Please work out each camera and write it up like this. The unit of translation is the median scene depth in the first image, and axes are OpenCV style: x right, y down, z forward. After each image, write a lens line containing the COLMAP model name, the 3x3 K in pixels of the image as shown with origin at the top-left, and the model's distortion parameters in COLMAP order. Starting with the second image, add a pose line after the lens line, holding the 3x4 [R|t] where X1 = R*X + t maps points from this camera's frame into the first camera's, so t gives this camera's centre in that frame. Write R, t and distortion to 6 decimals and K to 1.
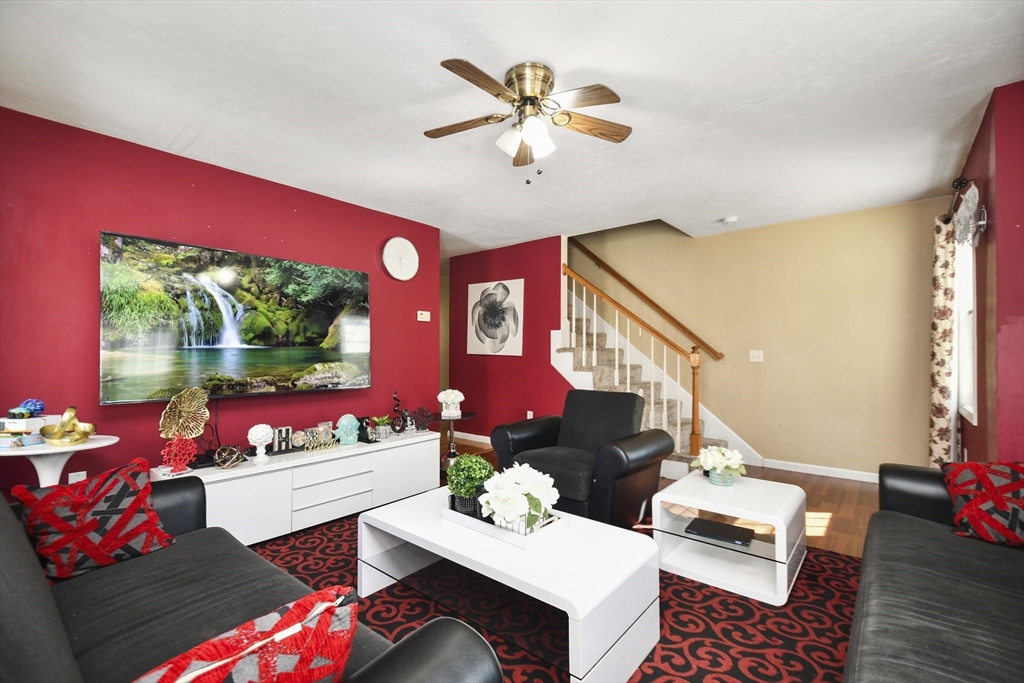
lens RADIAL K [[447.5, 0, 507.7], [0, 447.5, 353.3], [0, 0, 1]] dist [-0.000898, -0.000239]
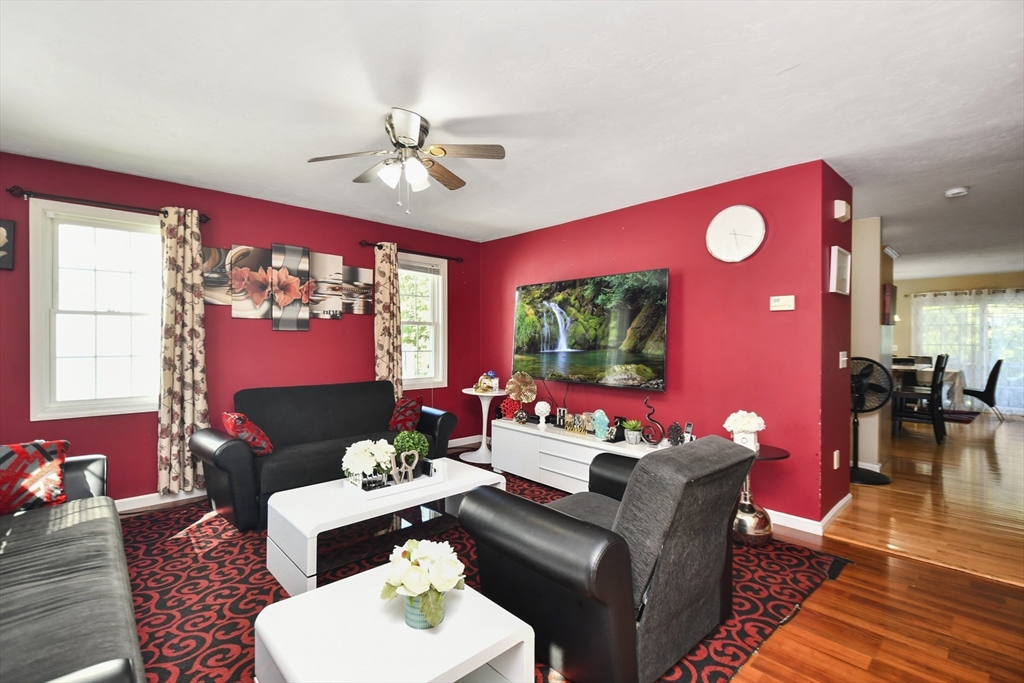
lens RADIAL K [[454.2, 0, 494.2], [0, 454.2, 351.4], [0, 0, 1]] dist [0.011666, -0.000505]
pose [[-0.139351, 0.021122, -0.990018, 1.551325], [-0.005300, 0.999742, 0.022075, -0.058959], [0.990229, 0.008324, -0.139203, 1.797186]]
